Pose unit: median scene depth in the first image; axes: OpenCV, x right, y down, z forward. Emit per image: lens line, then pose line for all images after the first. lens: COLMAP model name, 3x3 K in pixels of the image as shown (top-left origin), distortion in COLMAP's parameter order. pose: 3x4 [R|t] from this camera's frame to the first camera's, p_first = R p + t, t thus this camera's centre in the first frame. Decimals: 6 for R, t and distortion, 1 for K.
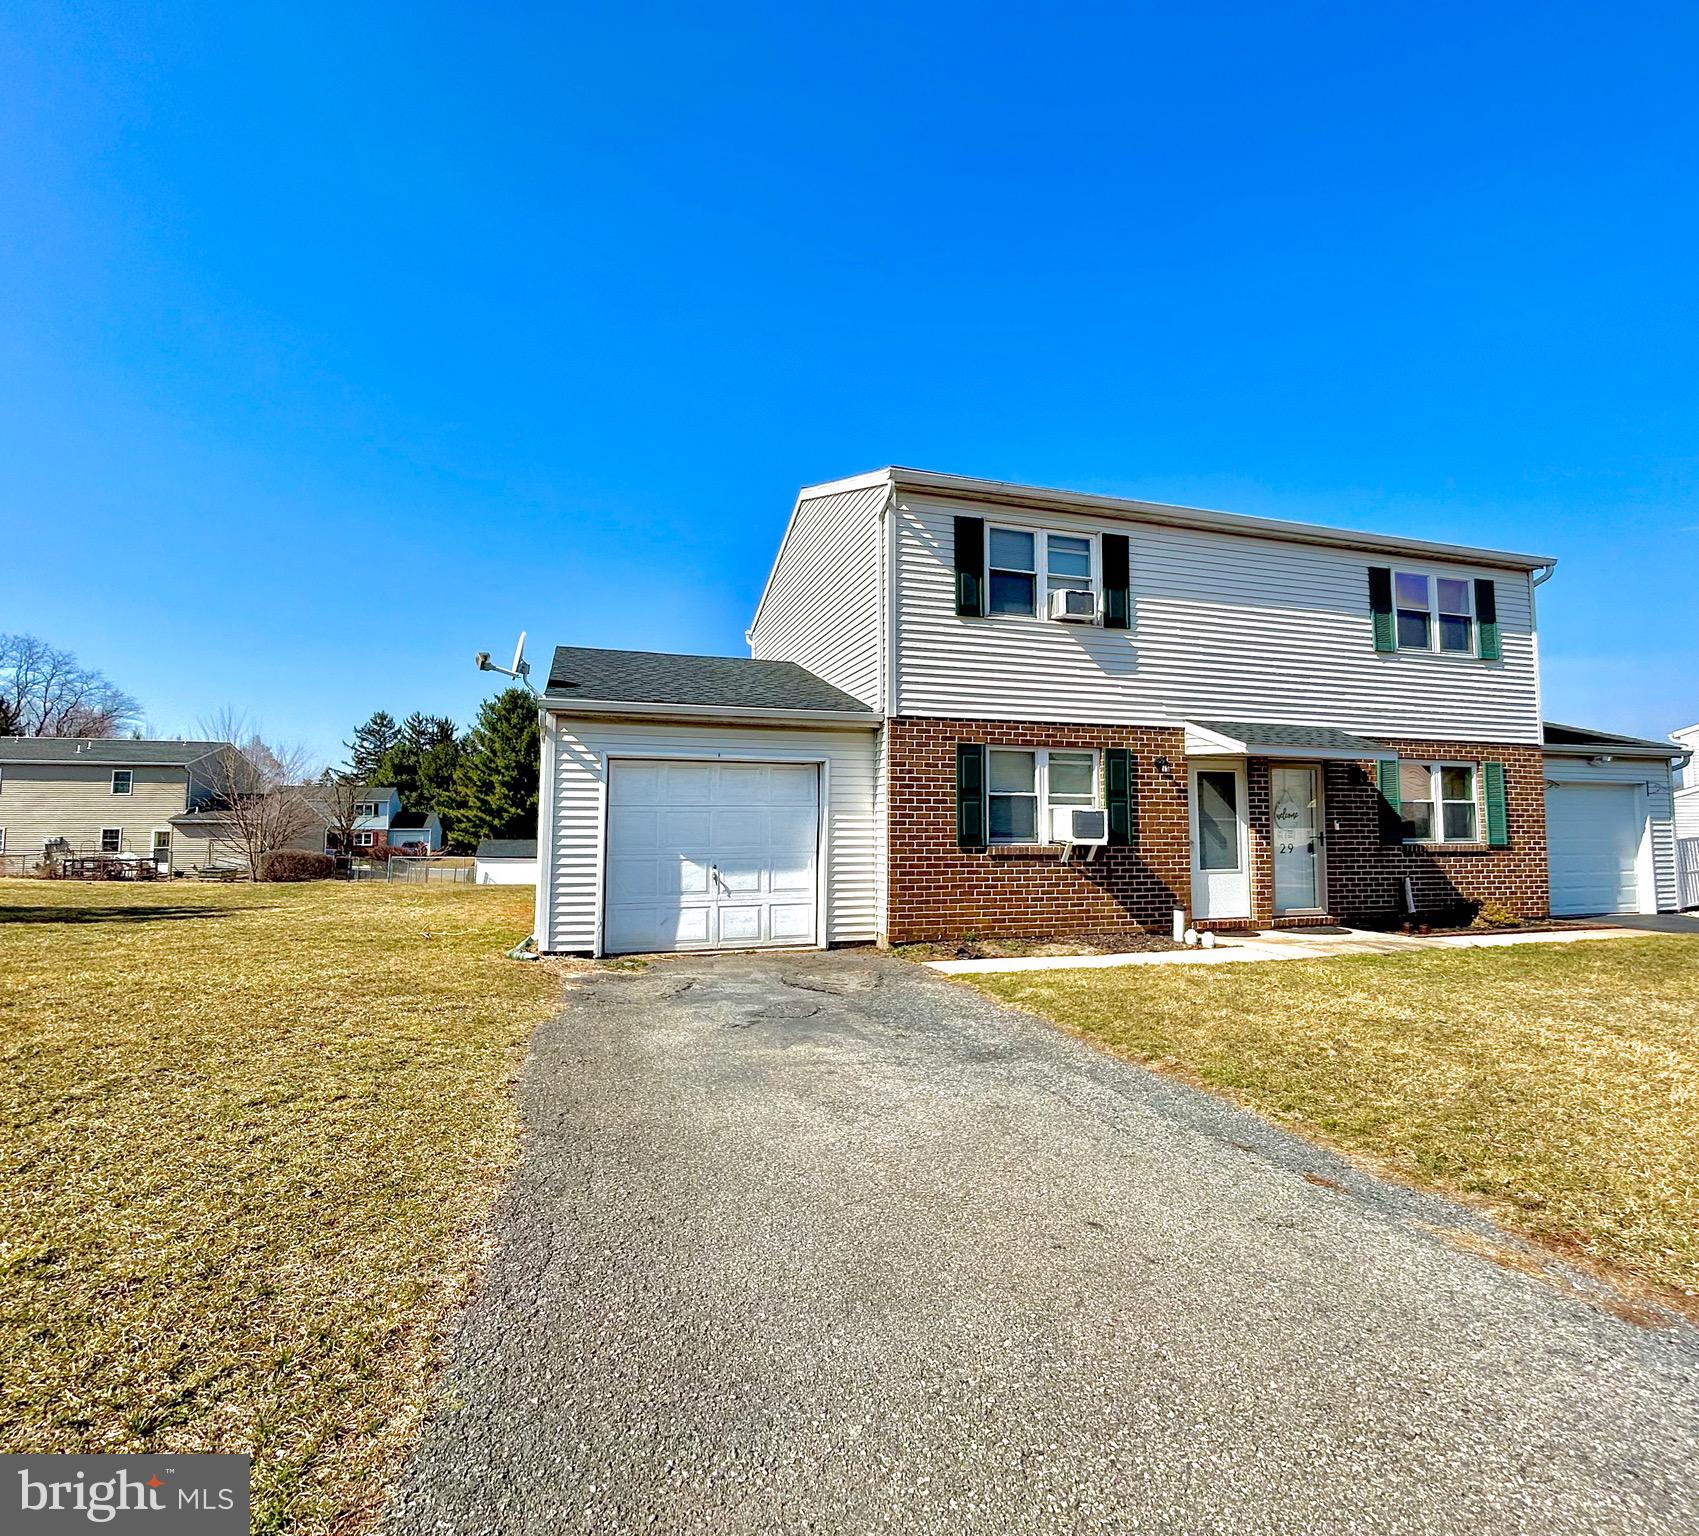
lens RADIAL K [[880.7, 0, 849.6], [0, 880.7, 752.8], [0, 0, 1]] dist [0.001449, -0.000593]
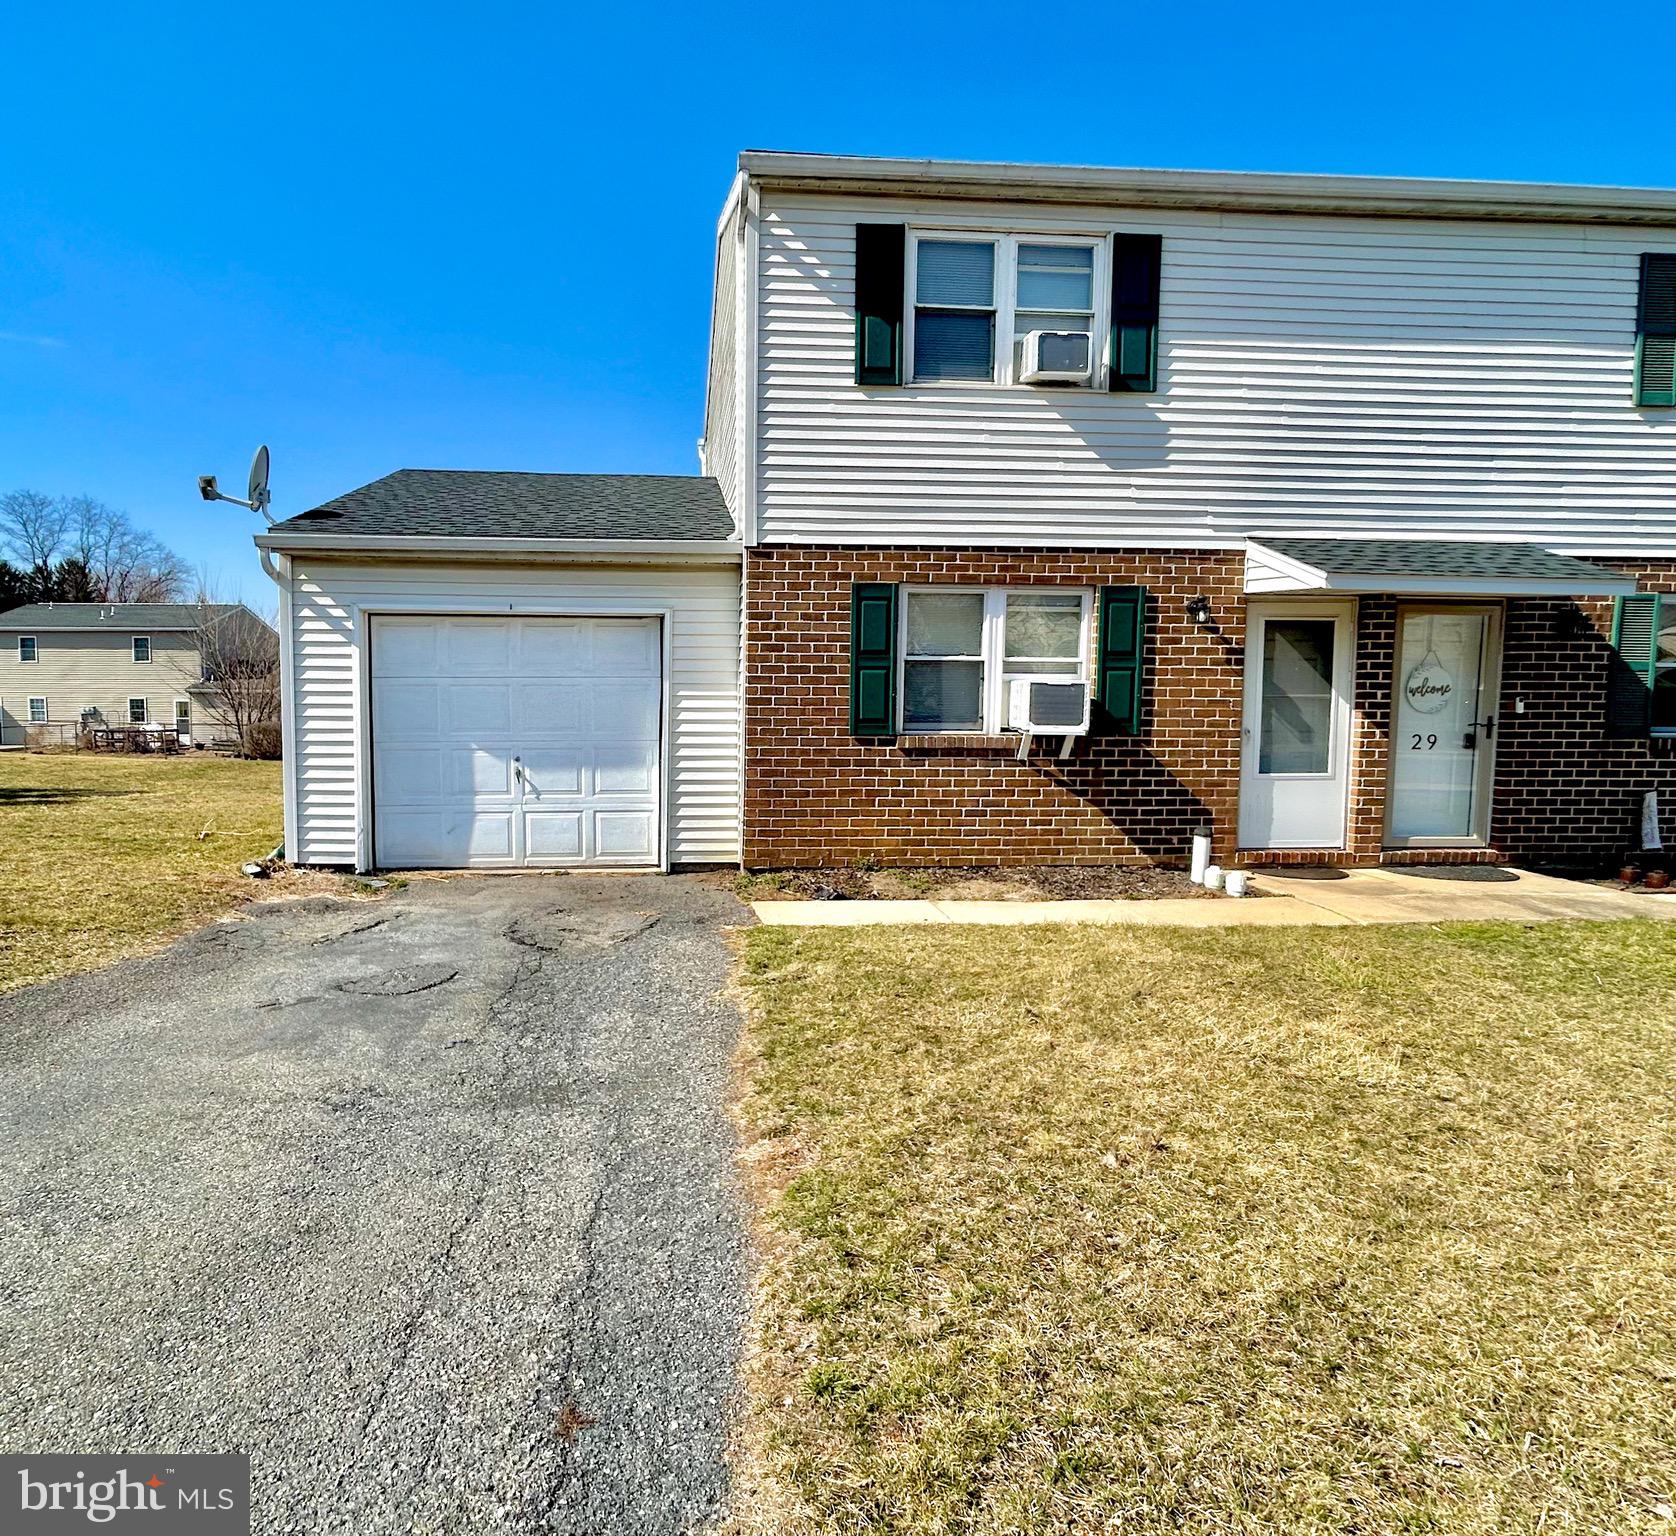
lens RADIAL K [[998.3, 0, 838.0], [0, 998.3, 768.0], [0, 0, 1]] dist [-0.001849, 0.003258]
pose [[0.970526, 0.020522, -0.240122, 0.284570], [0.017715, 0.987597, 0.156006, 0.009199], [0.240346, -0.155662, 0.958125, 0.232642]]
